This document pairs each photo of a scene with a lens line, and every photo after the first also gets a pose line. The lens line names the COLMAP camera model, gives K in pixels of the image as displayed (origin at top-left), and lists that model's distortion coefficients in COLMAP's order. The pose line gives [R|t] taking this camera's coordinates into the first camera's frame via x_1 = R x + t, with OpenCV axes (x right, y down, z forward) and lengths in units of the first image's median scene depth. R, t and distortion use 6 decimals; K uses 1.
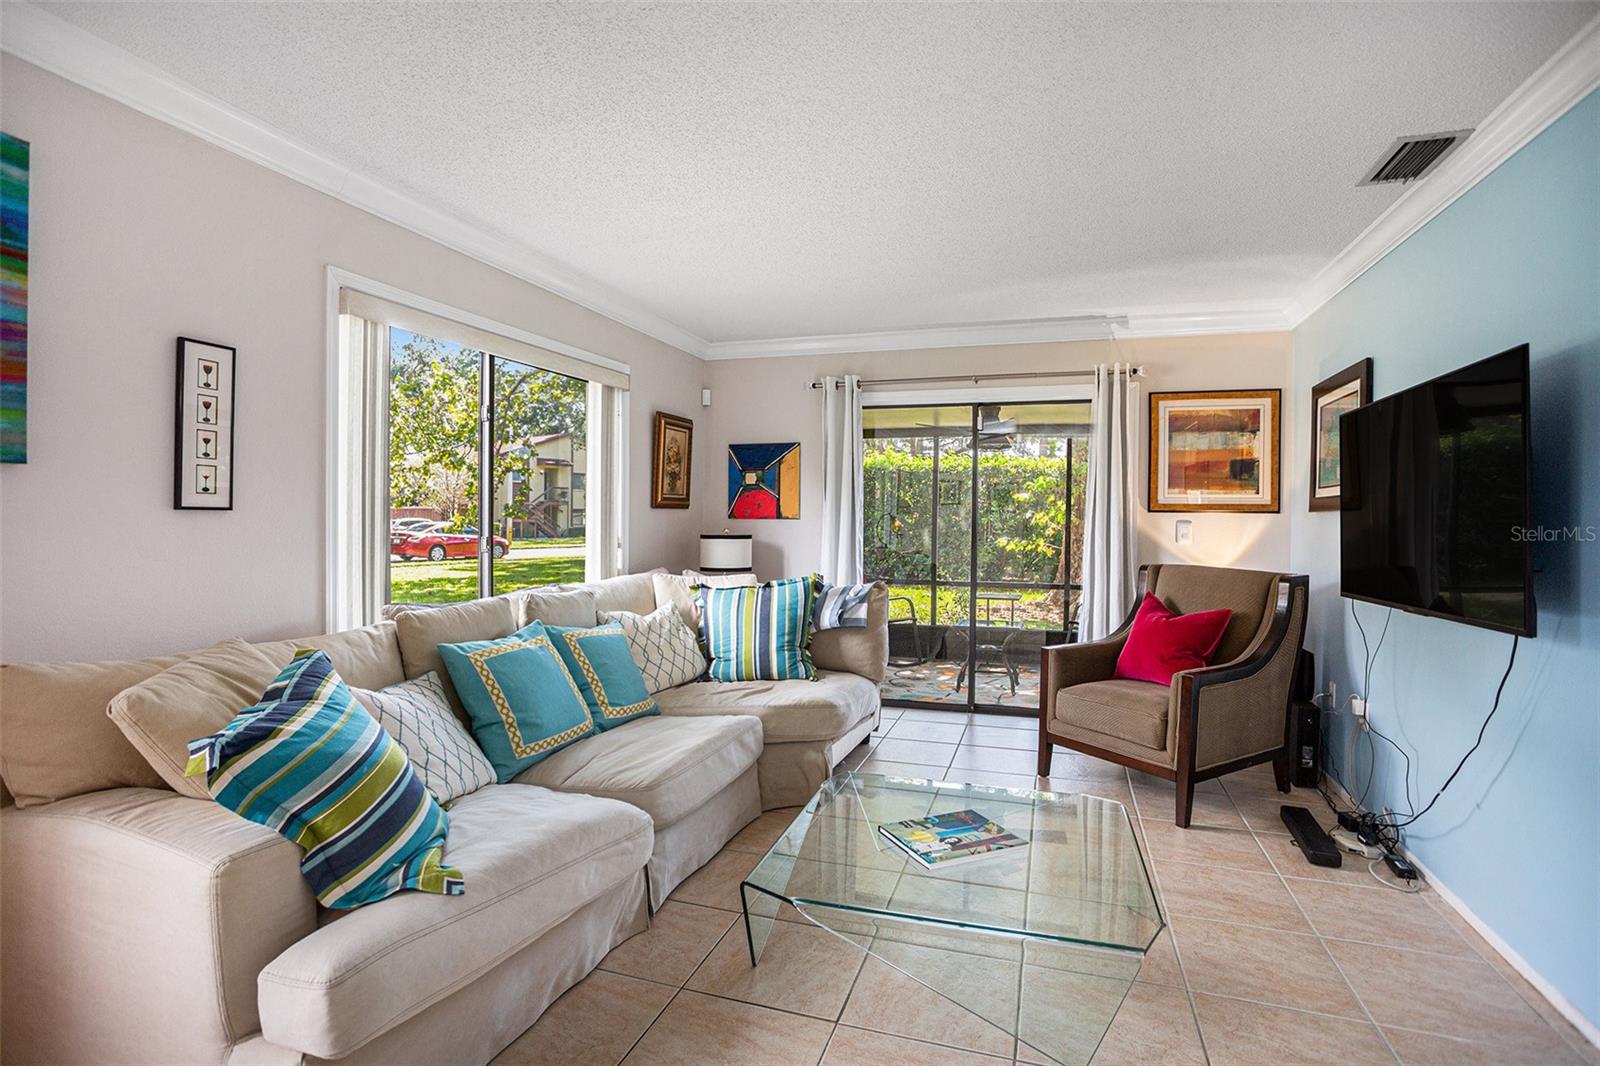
lens RADIAL K [[801.5, 0, 811.0], [0, 801.5, 519.0], [0, 0, 1]] dist [-0.028662, 0.001702]
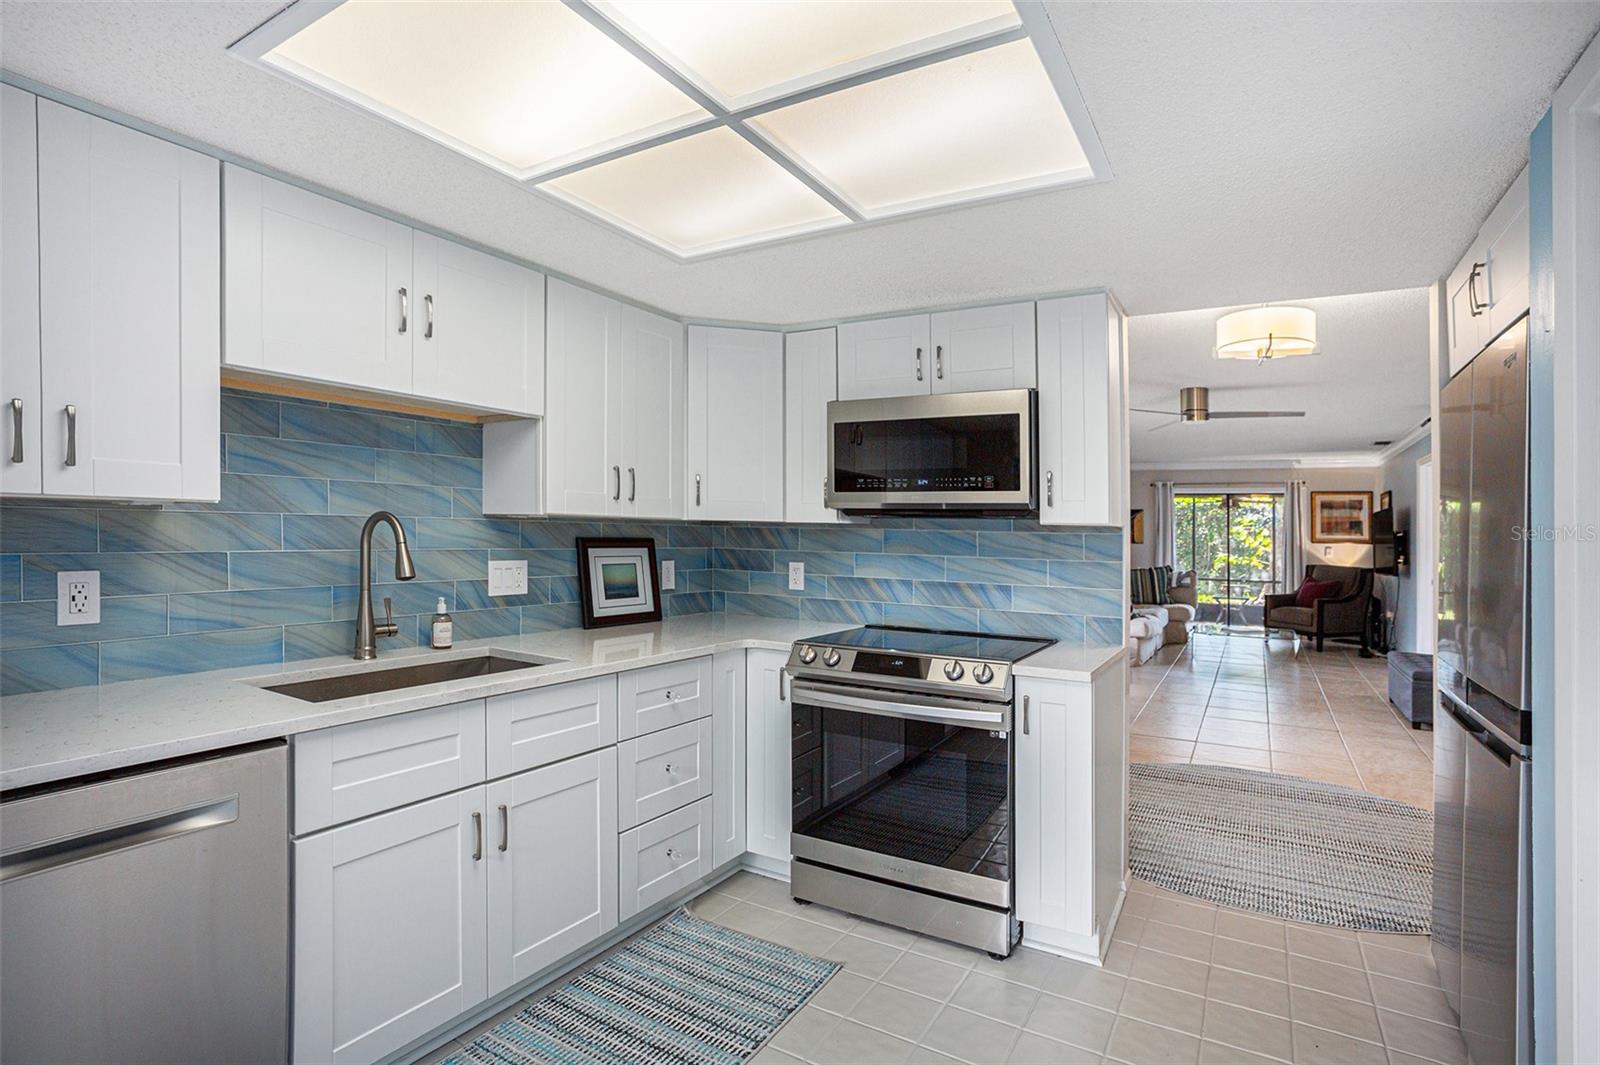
lens RADIAL K [[801.5, 0, 809.7], [0, 801.5, 499.1], [0, 0, 1]] dist [-0.028662, 0.001702]
pose [[0.976936, 0.001468, -0.213528, -0.548772], [-0.011590, 0.998867, -0.046159, -0.013992], [0.213218, 0.047569, 0.975846, -1.681634]]
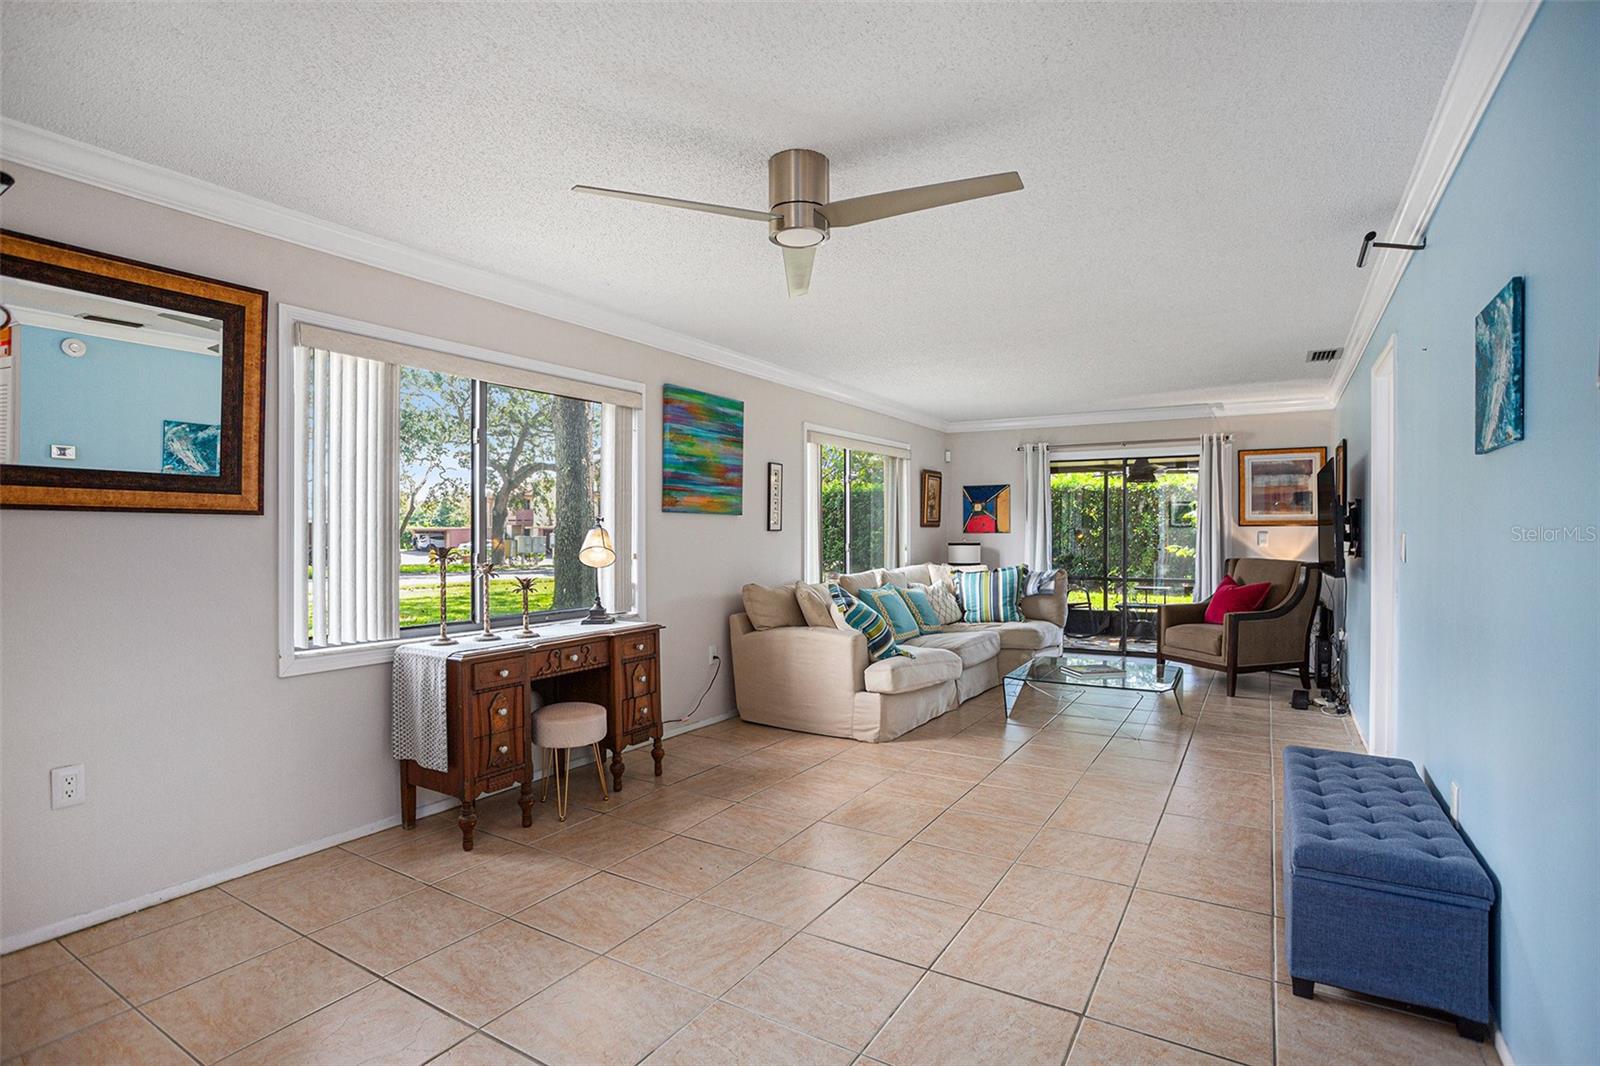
lens RADIAL K [[801.5, 0, 817.2], [0, 801.5, 528.9], [0, 0, 1]] dist [-0.028662, 0.001702]
pose [[0.975927, -0.010900, -0.217825, -0.050229], [0.009526, 0.999928, -0.007357, 0.000471], [0.217890, 0.005105, 0.975960, -0.762632]]
